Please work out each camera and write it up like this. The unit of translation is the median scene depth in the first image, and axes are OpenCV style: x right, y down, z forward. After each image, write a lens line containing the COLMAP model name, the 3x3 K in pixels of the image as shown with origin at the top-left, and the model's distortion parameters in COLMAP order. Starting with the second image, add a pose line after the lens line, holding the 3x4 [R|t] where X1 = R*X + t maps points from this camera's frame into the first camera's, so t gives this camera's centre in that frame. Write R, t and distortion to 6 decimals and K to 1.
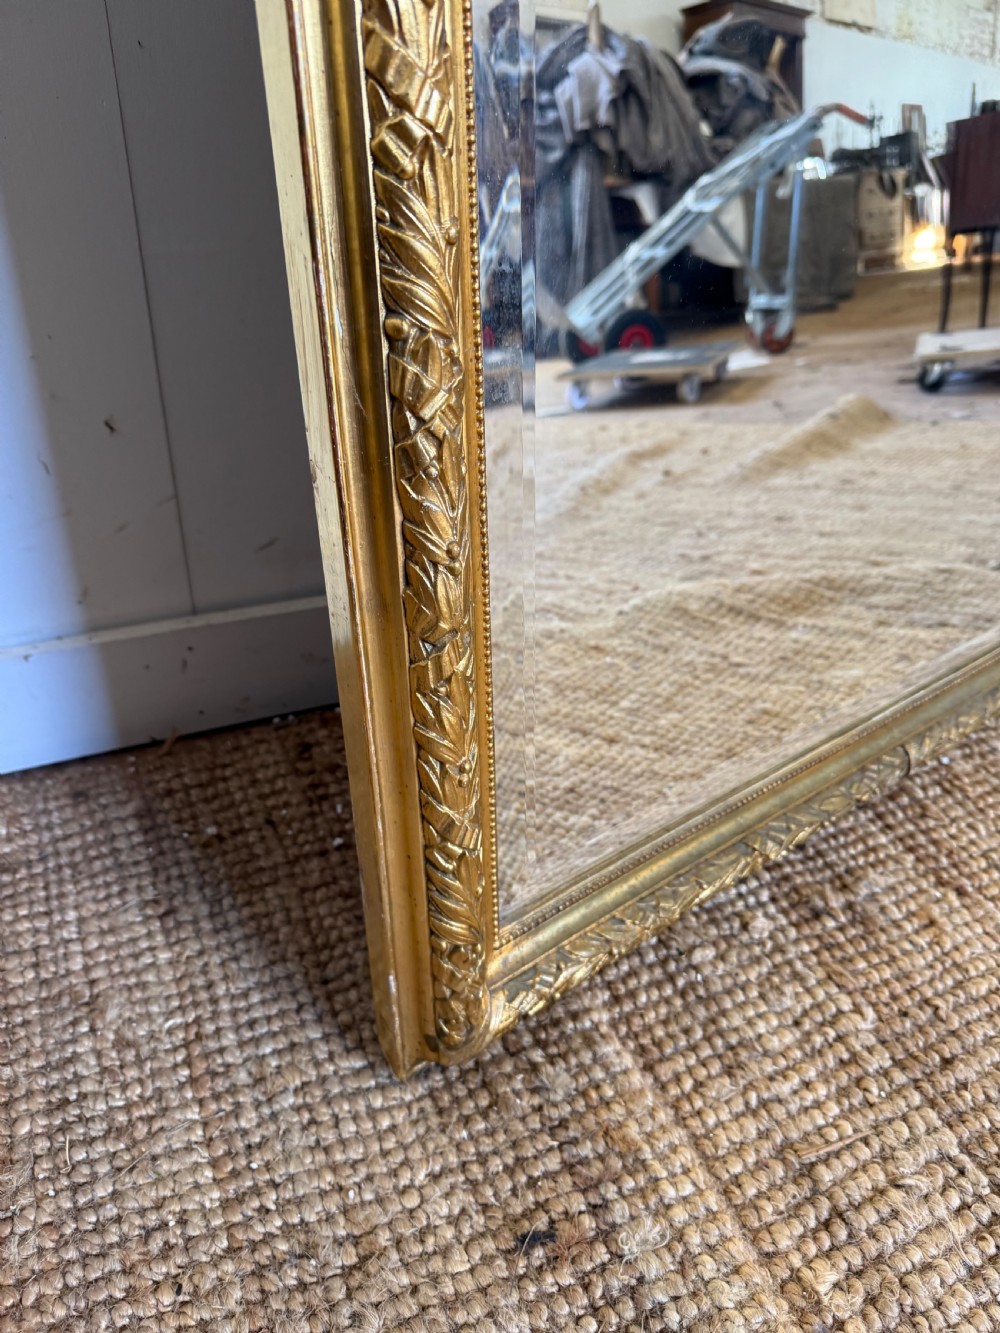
lens RADIAL K [[925.0, 0, 498.6], [0, 925.0, 659.3], [0, 0, 1]] dist [-0.000406, -0.016077]
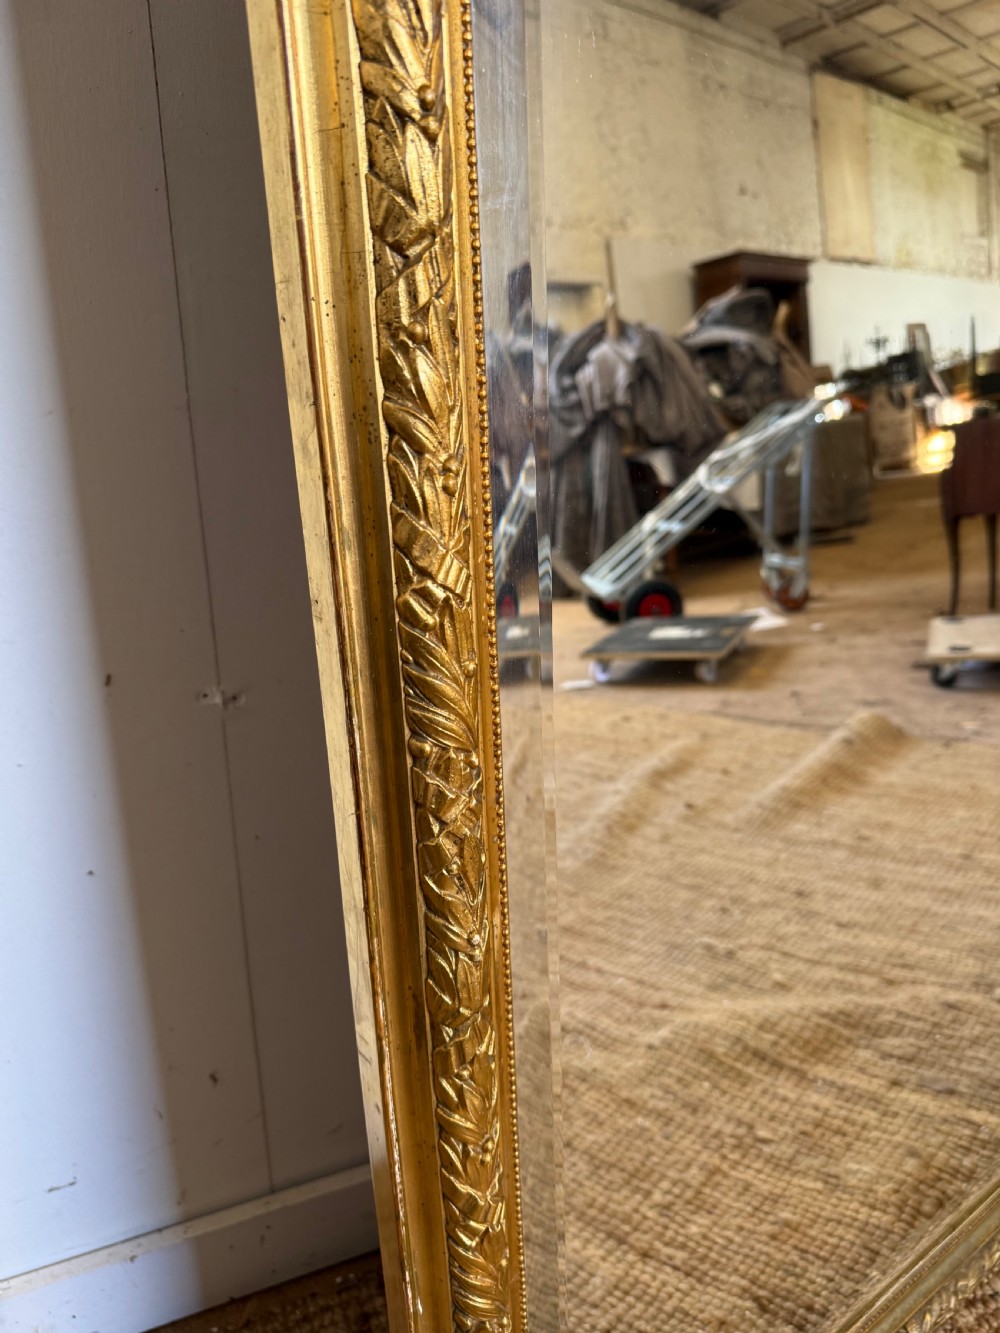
lens RADIAL K [[925.0, 0, 498.6], [0, 925.0, 659.3], [0, 0, 1]] dist [-0.000406, -0.016077]
pose [[0.999189, -0.010658, -0.038824, 0.018915], [0.004238, 0.986813, -0.161806, -0.232848], [0.040037, 0.161510, 0.986059, -0.053542]]
